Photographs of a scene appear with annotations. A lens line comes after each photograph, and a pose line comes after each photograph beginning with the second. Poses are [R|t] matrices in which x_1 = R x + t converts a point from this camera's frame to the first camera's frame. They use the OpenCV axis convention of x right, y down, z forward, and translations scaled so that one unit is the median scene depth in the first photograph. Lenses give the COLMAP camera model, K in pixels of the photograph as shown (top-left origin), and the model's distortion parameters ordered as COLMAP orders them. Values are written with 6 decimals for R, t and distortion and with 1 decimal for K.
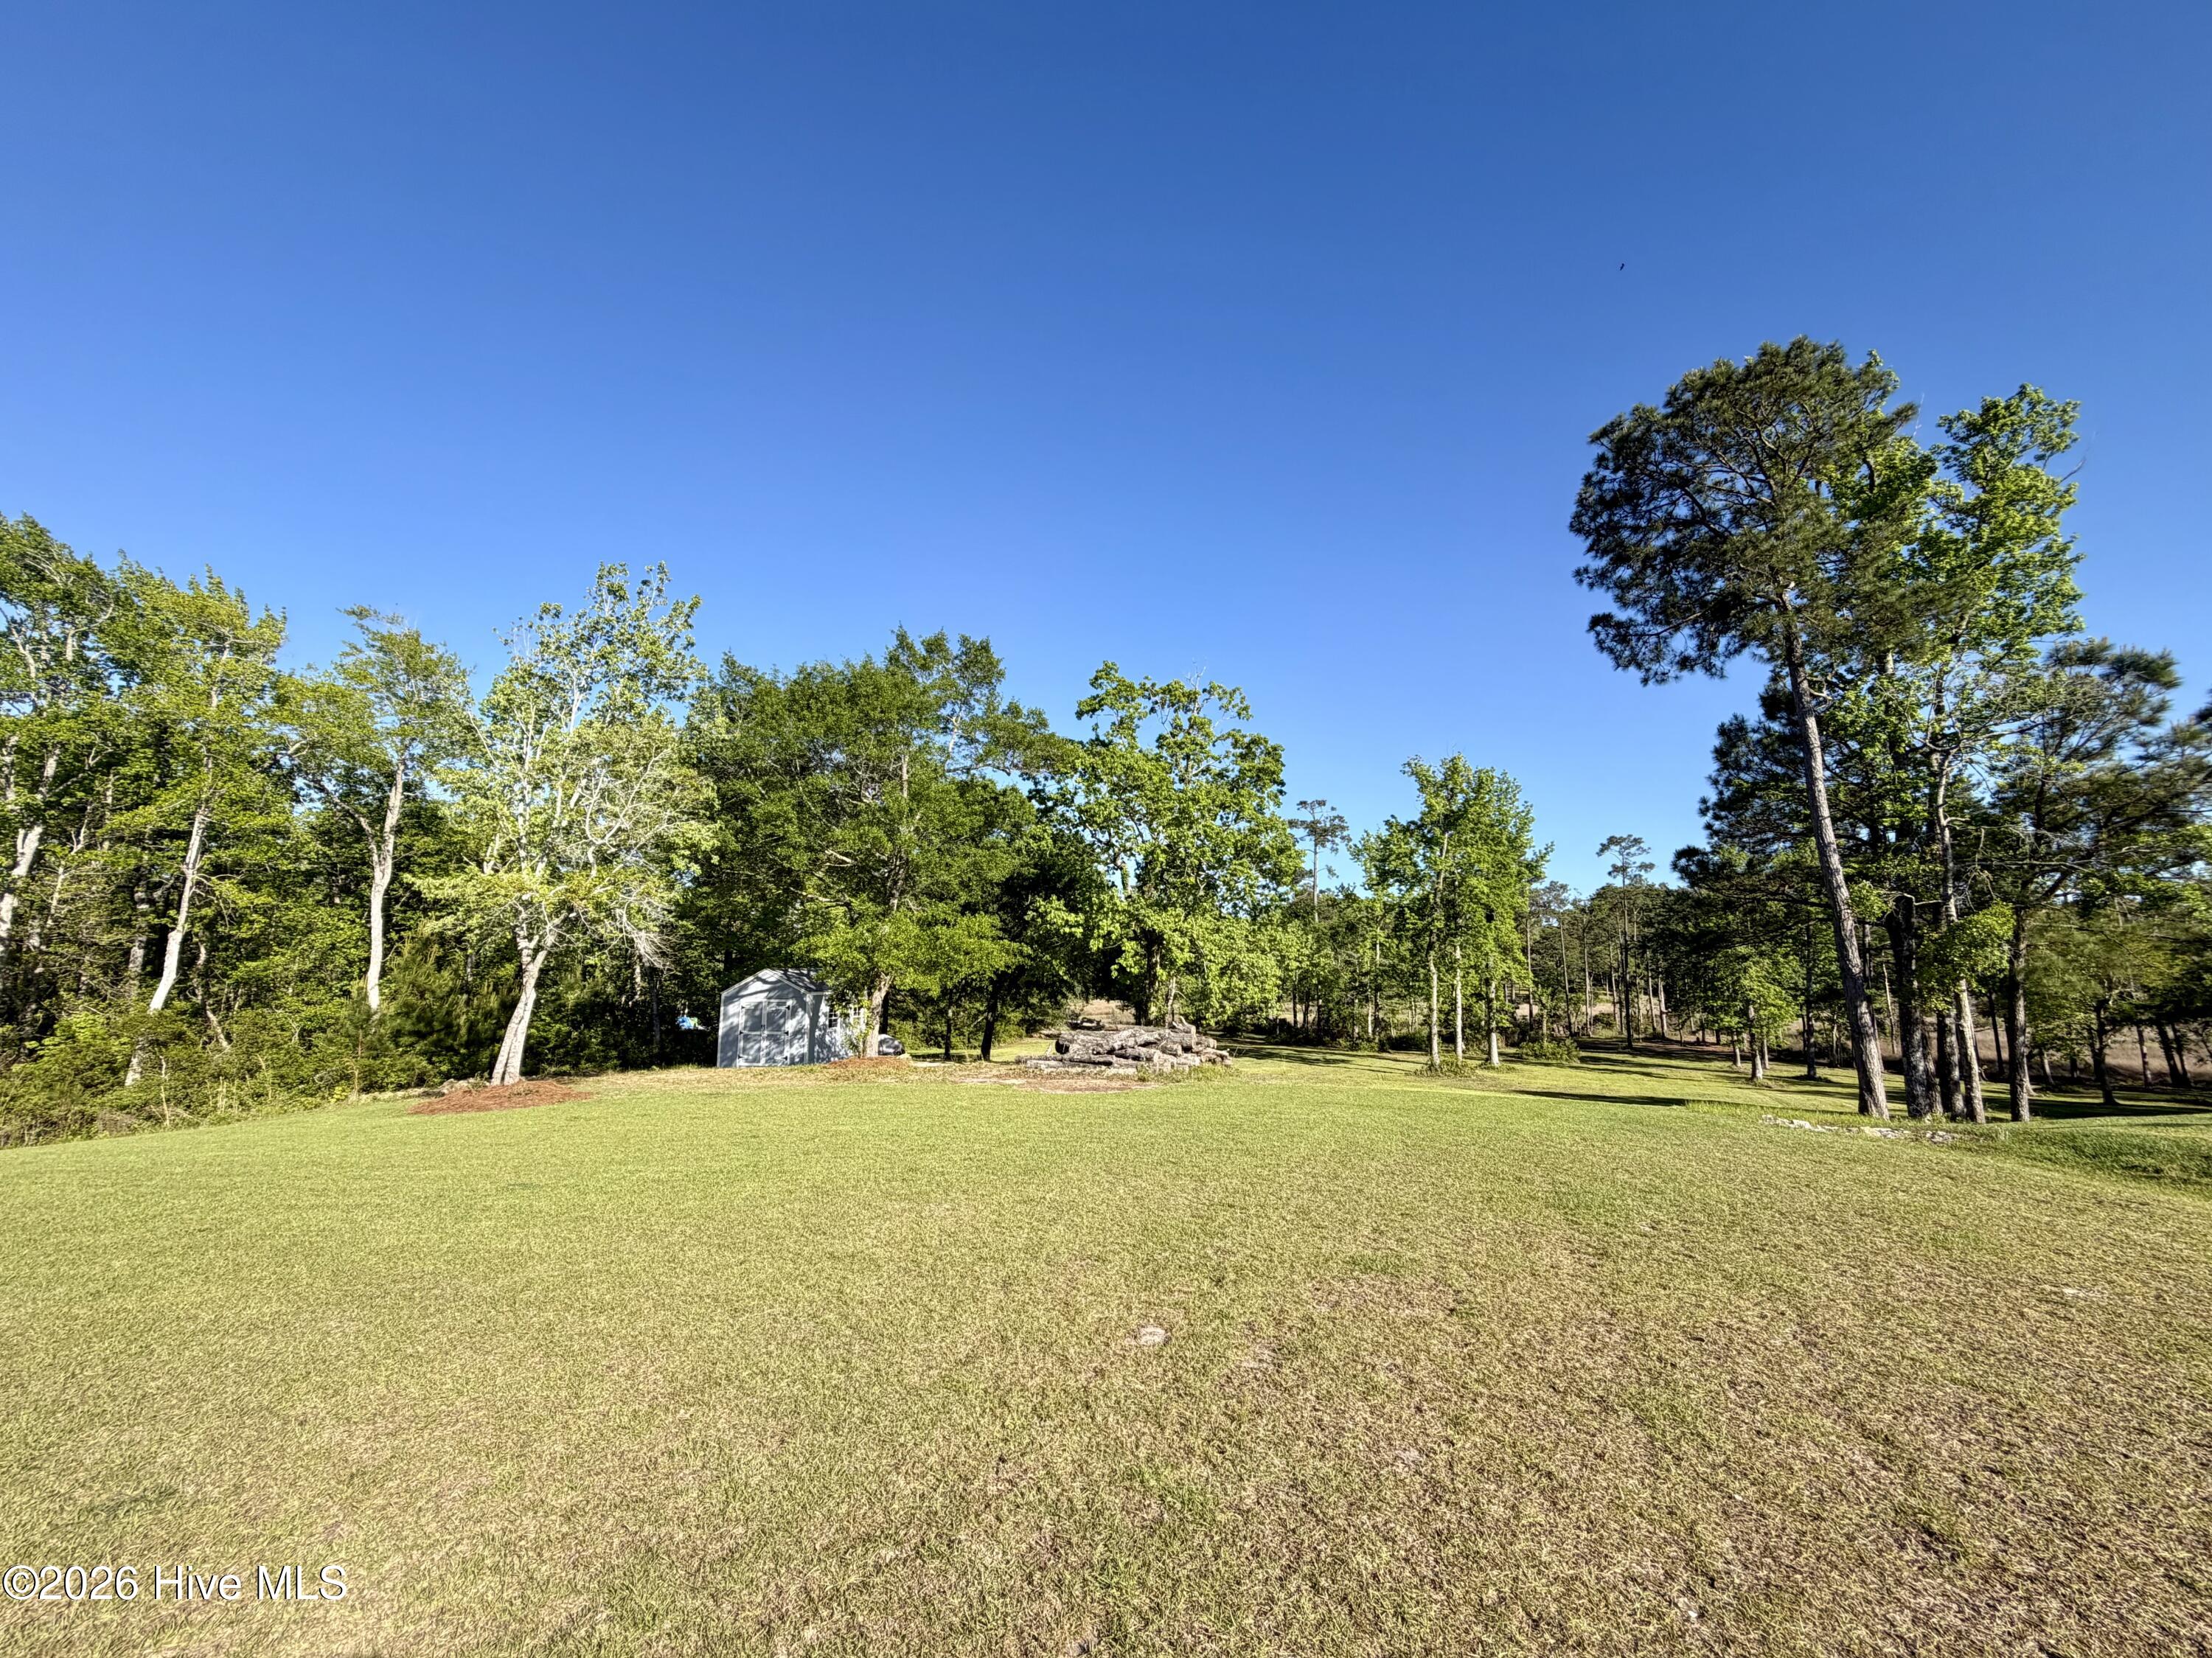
lens RADIAL K [[876.8, 0, 1112.1], [0, 876.8, 823.9], [0, 0, 1]] dist [0.006048, 0.000160]
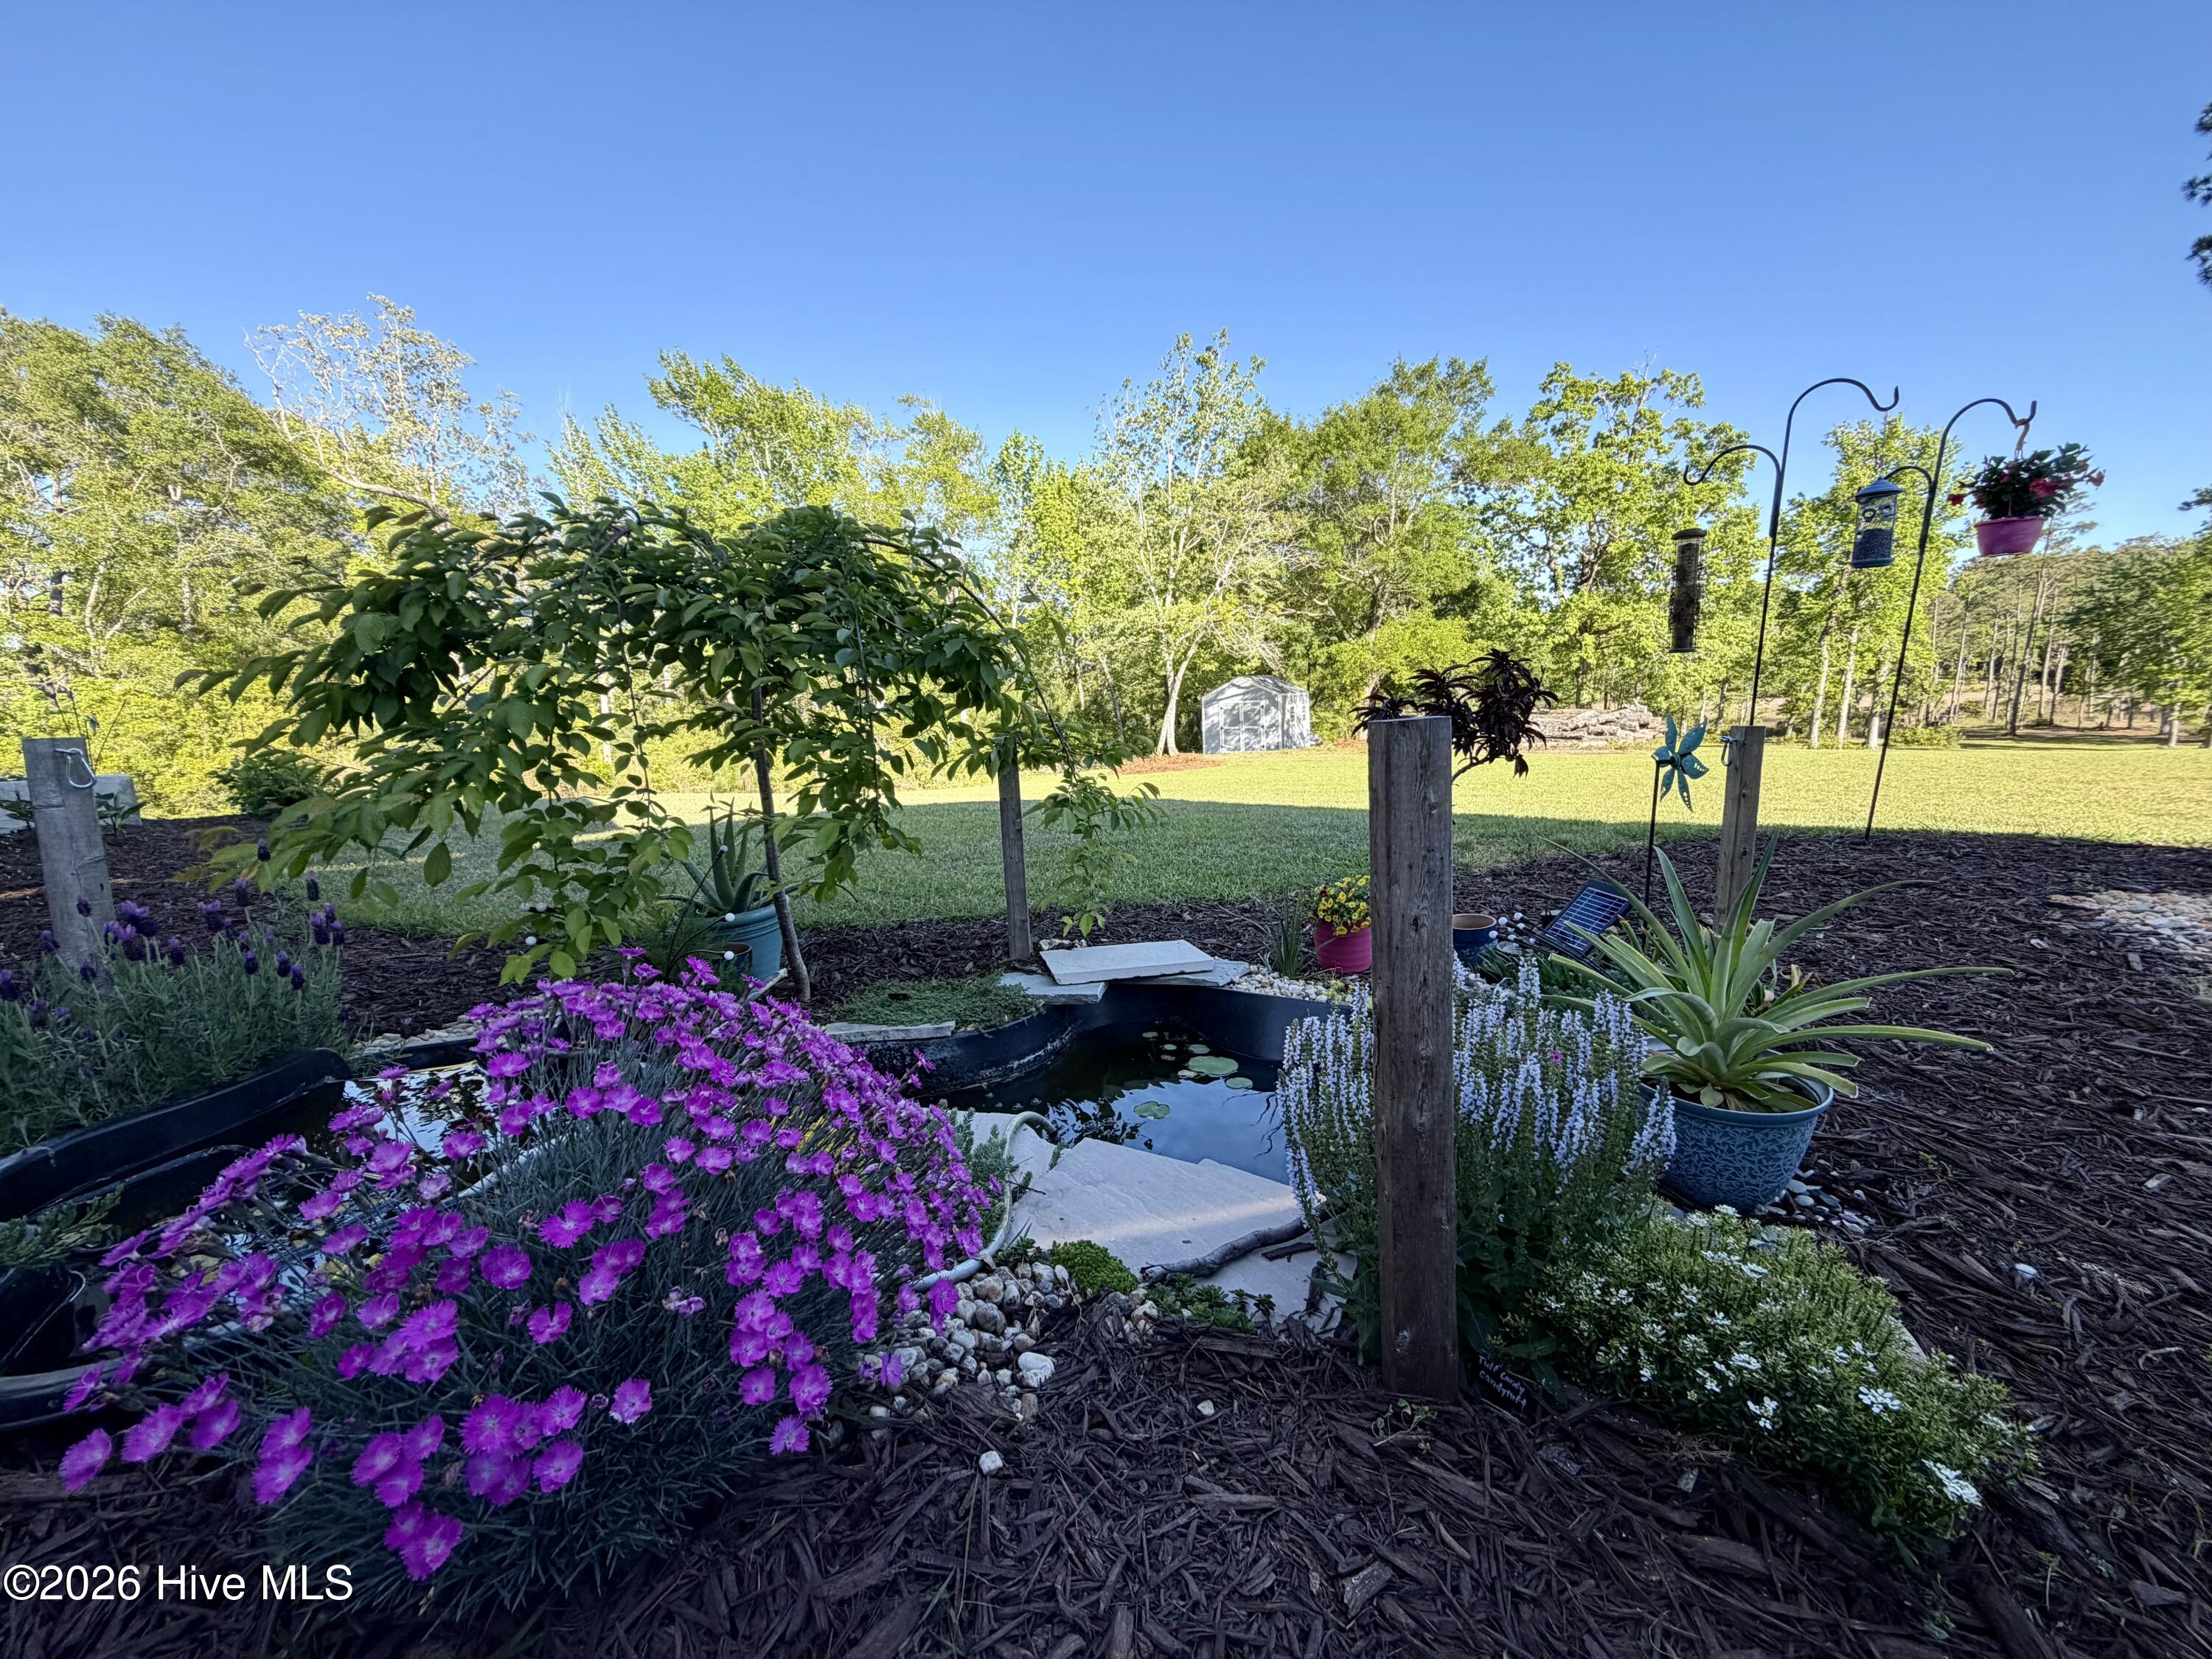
lens RADIAL K [[876.9, 0, 1101.3], [0, 876.9, 817.4], [0, 0, 1]] dist [0.006048, 0.000160]
pose [[0.971116, -0.007067, -0.238502, -0.292085], [0.078949, 0.952777, 0.293227, -0.022765], [0.225167, -0.303587, 0.925816, -0.243353]]
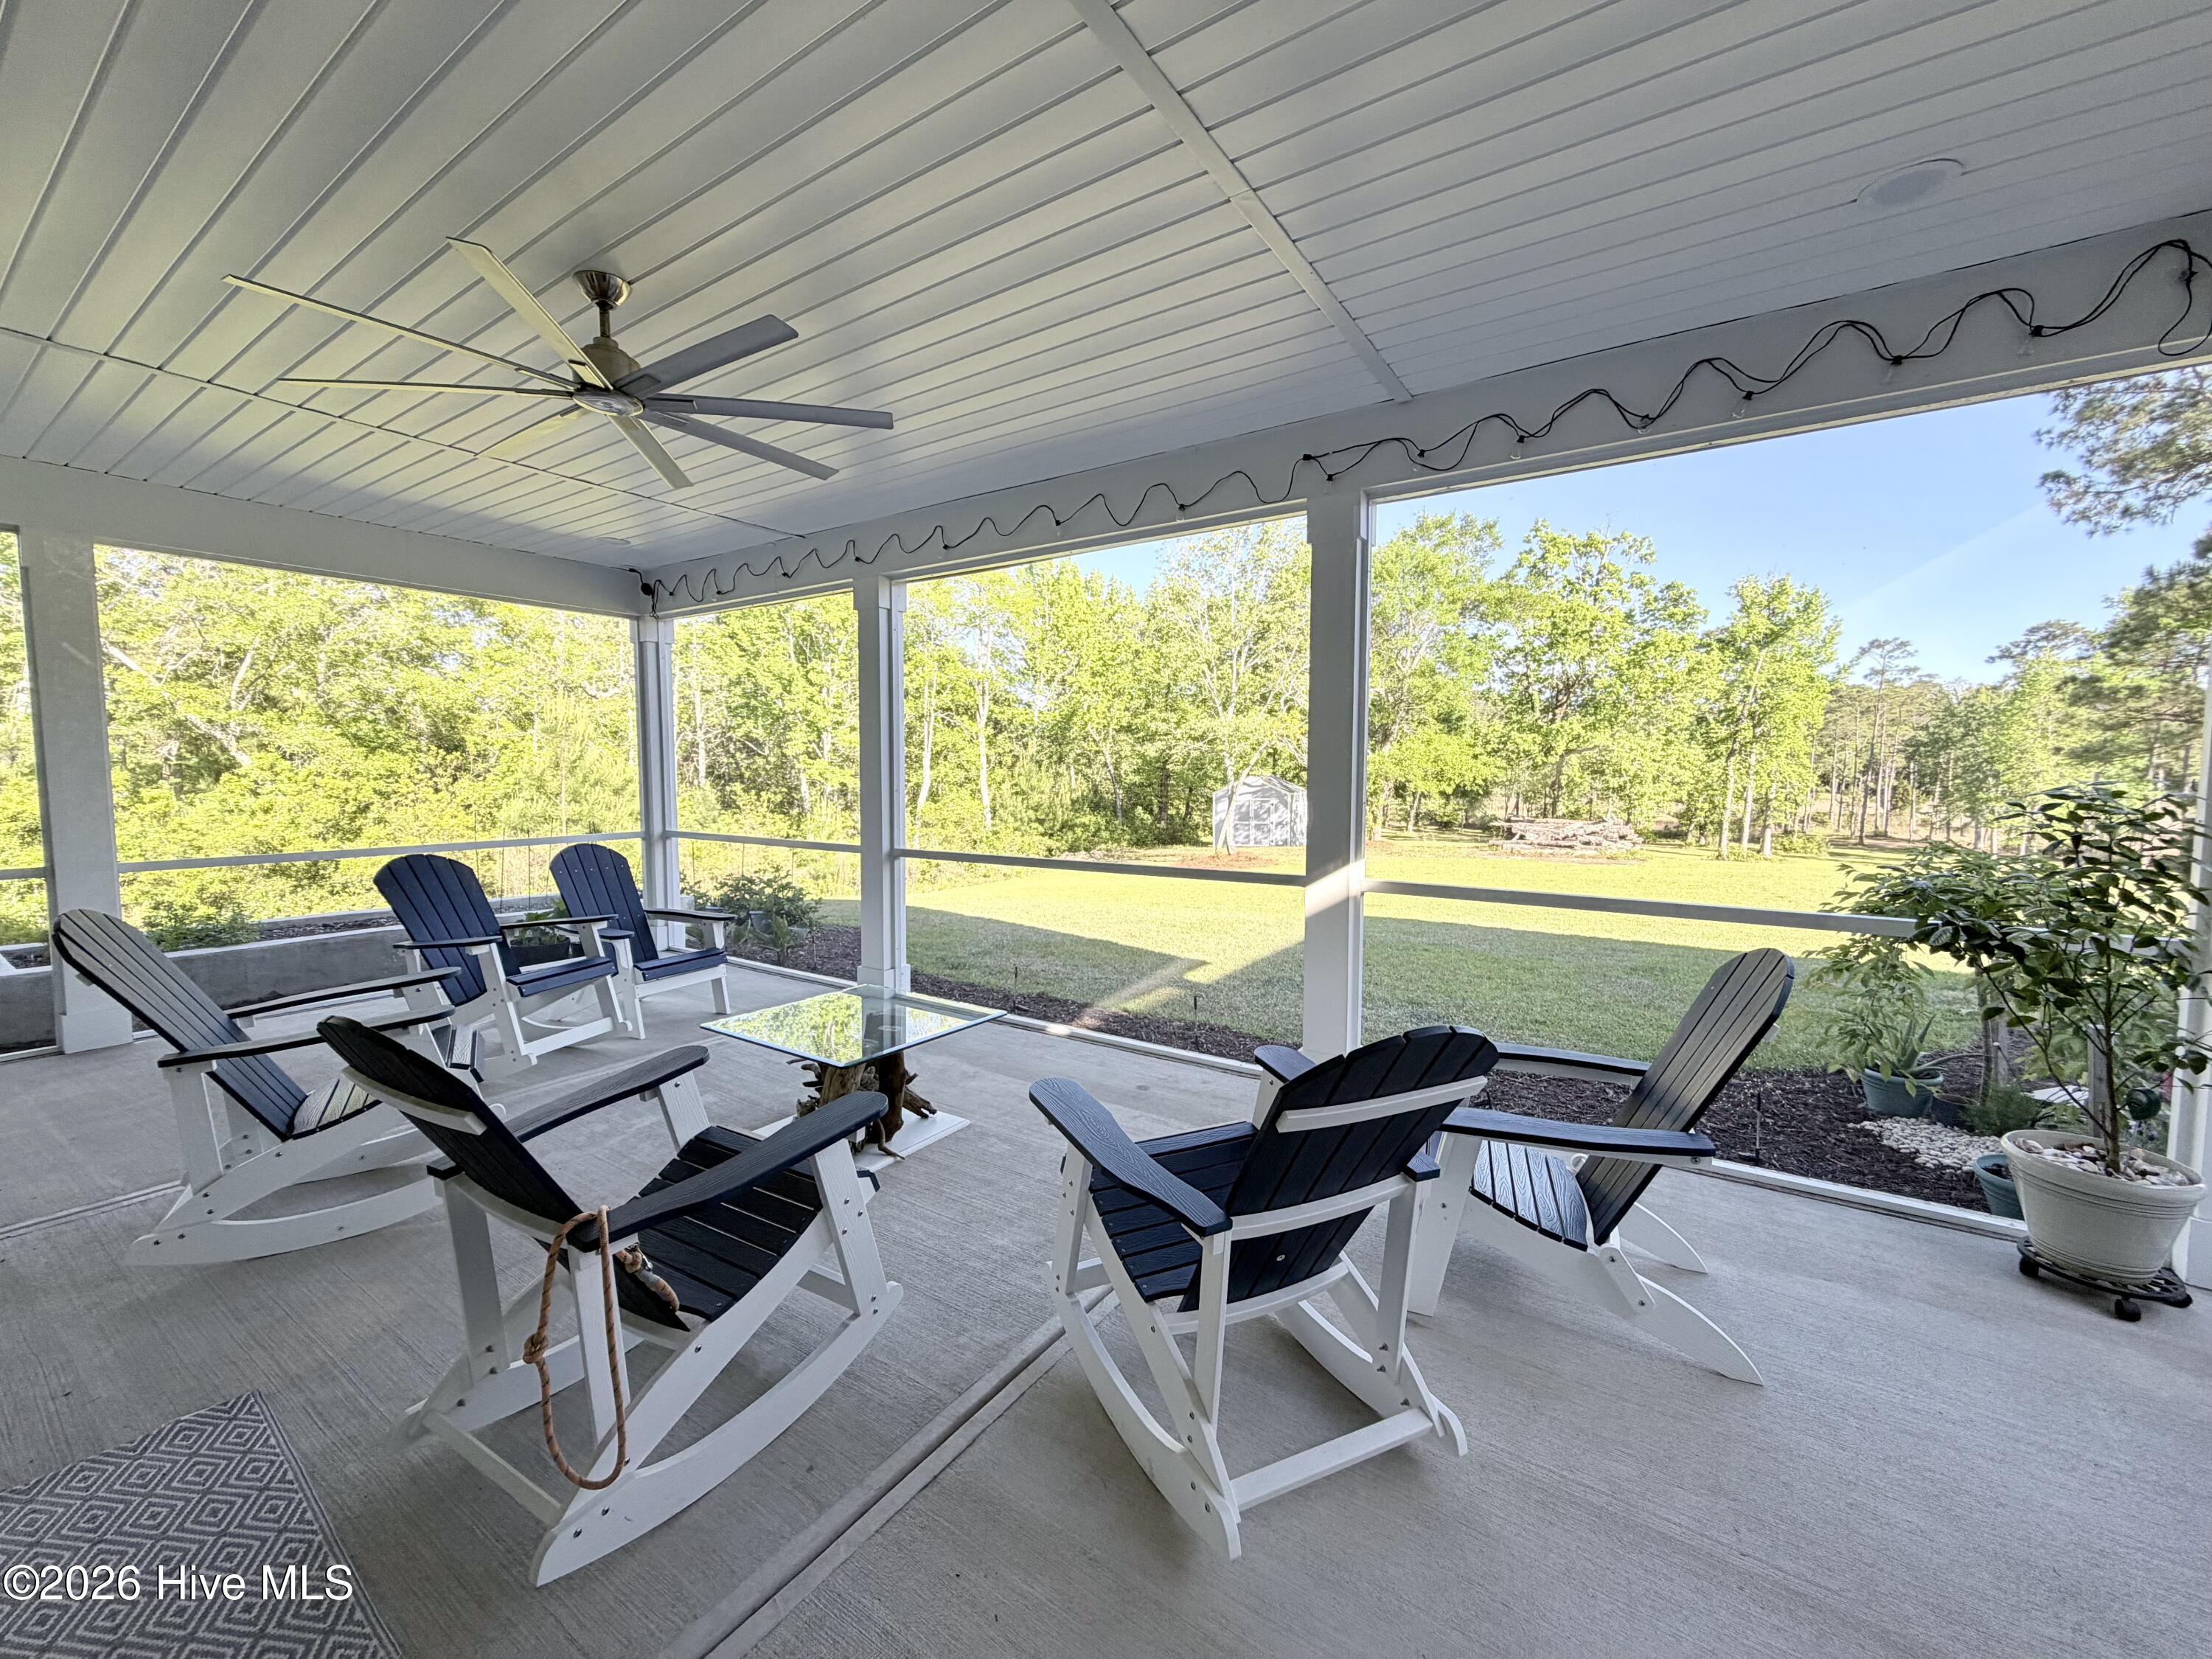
lens RADIAL K [[876.9, 0, 1091.5], [0, 876.9, 812.5], [0, 0, 1]] dist [0.006048, 0.000160]
pose [[0.991782, 0.004412, -0.127866, -0.464679], [0.023054, 0.976885, 0.212521, -0.067251], [0.125848, -0.213722, 0.968754, -0.318785]]
